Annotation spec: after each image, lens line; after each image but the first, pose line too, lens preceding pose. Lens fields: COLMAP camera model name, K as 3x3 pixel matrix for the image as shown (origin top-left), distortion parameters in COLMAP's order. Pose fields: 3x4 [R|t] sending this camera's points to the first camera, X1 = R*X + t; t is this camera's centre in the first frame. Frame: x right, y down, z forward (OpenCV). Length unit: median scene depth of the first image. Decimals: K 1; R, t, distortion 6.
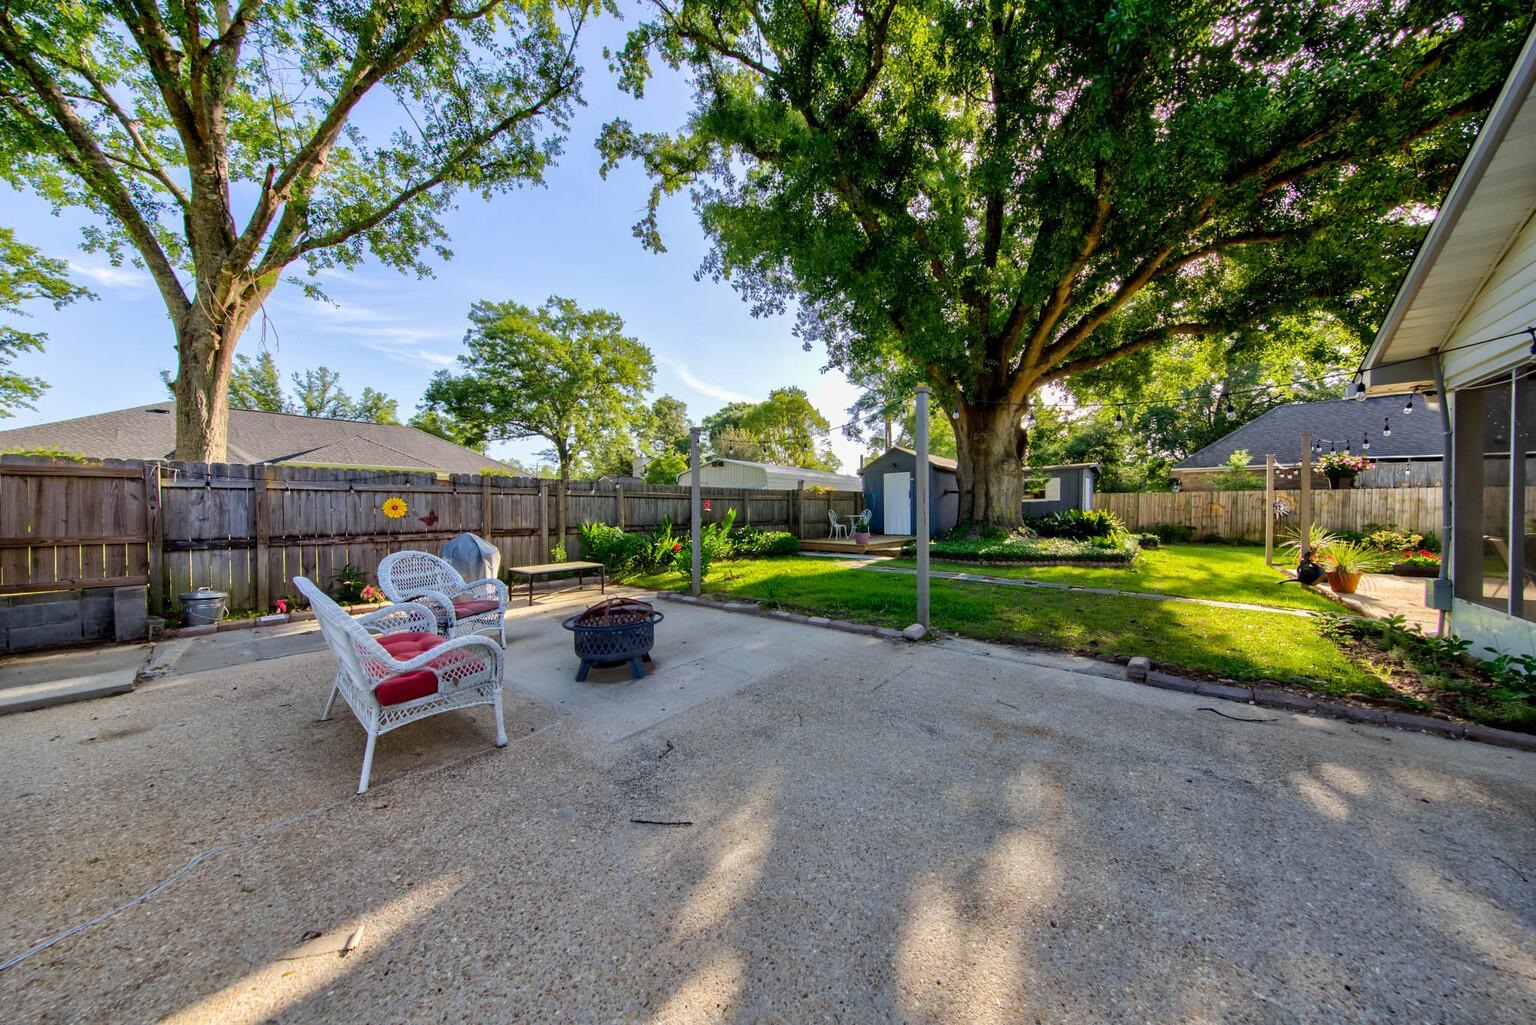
lens RADIAL K [[483.3, 0, 770.1], [0, 483.3, 520.0], [0, 0, 1]] dist [-0.000127, -0.000052]
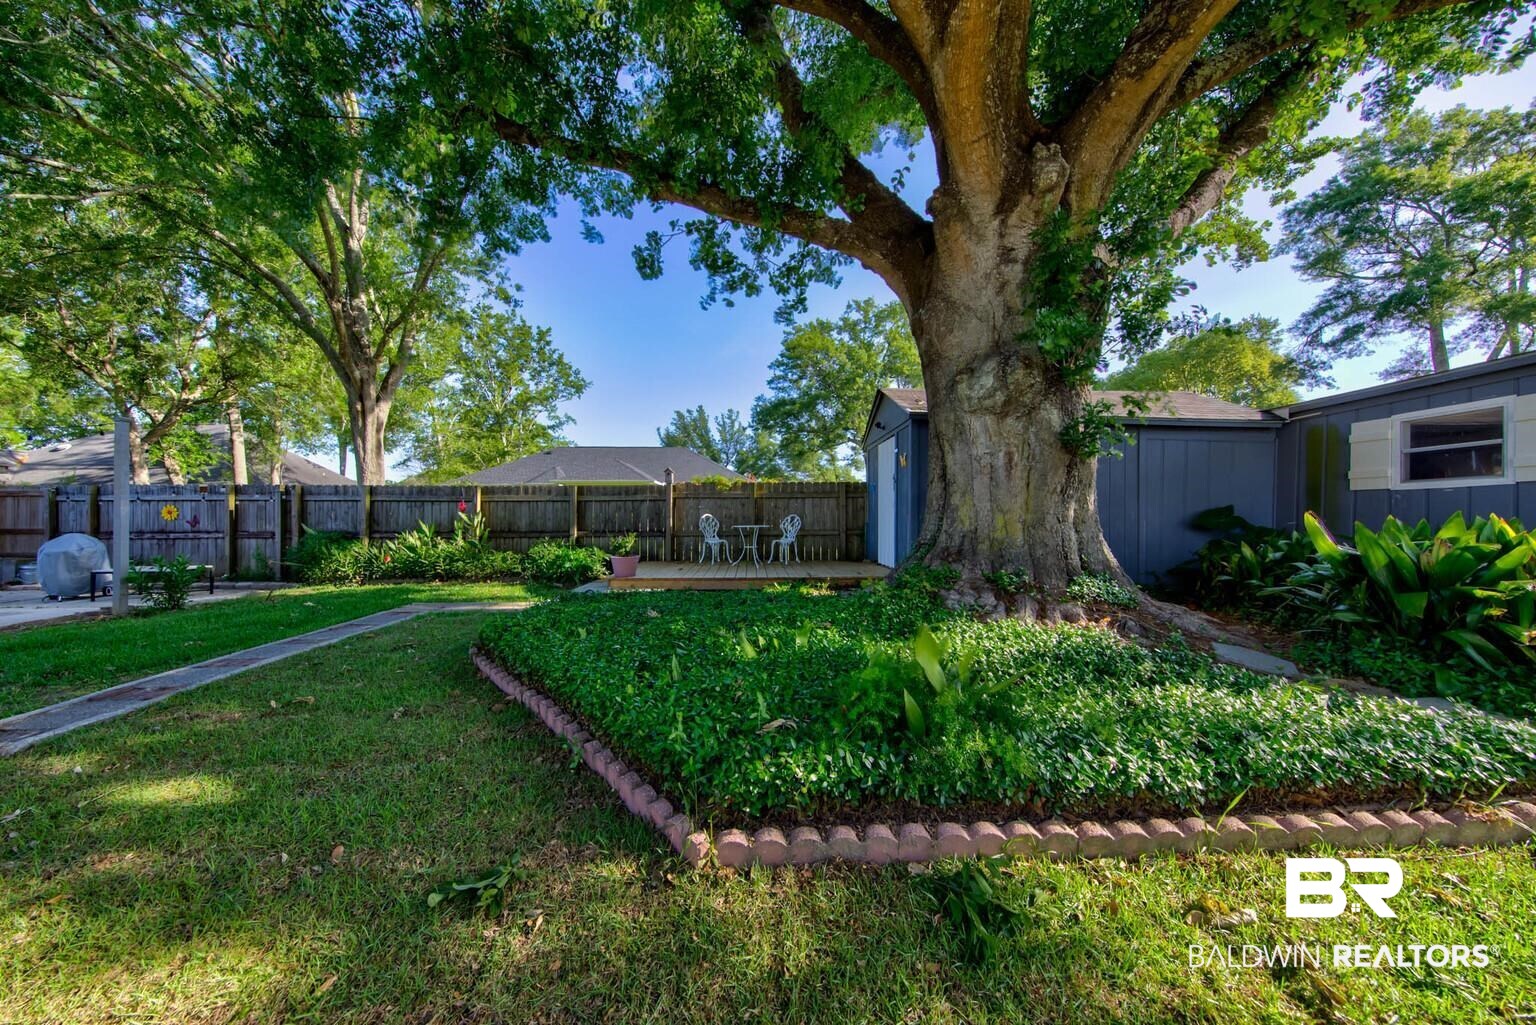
lens RADIAL K [[490.5, 0, 750.8], [0, 490.5, 513.6], [0, 0, 1]] dist [0.000222, -0.000014]
pose [[0.648683, 0.000276, -0.761058, 0.623913], [-0.017905, 0.999729, -0.014899, -0.015381], [0.760848, 0.023292, 0.648512, 0.643124]]
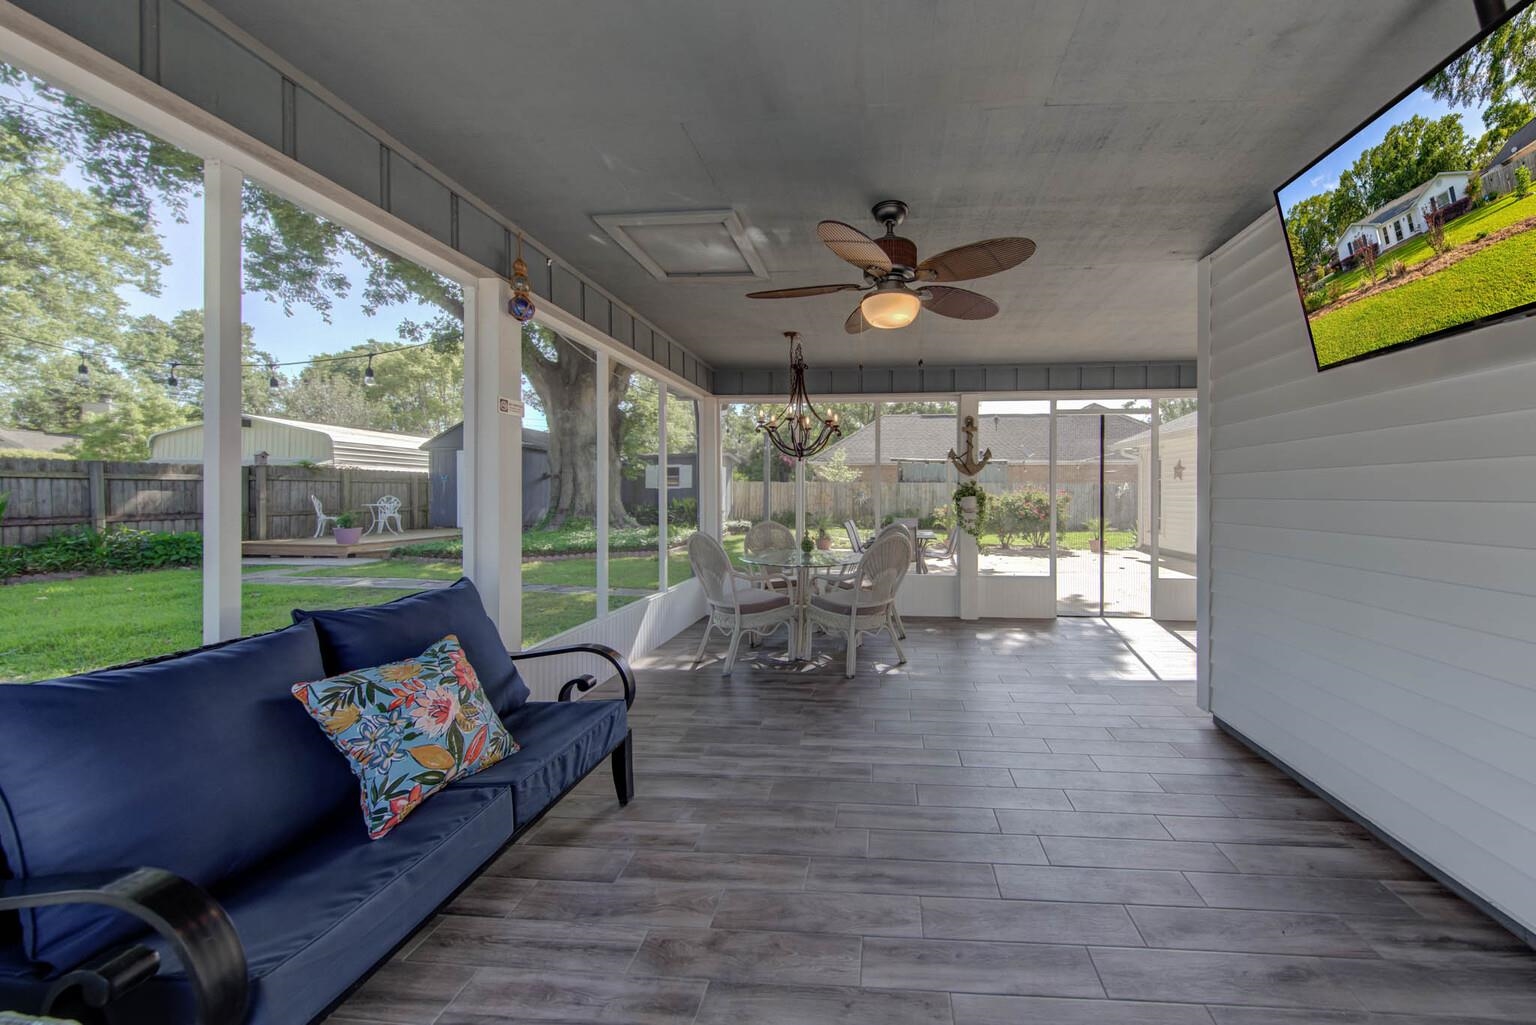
lens RADIAL K [[517.8, 0, 866.9], [0, 517.8, 493.2], [0, 0, 1]] dist [0.000830, -0.000009]
pose [[0.810079, 0.008403, 0.586260, 0.321335], [0.007225, 0.999678, -0.024311, -0.001722], [-0.586276, 0.023930, 0.809758, -0.079783]]
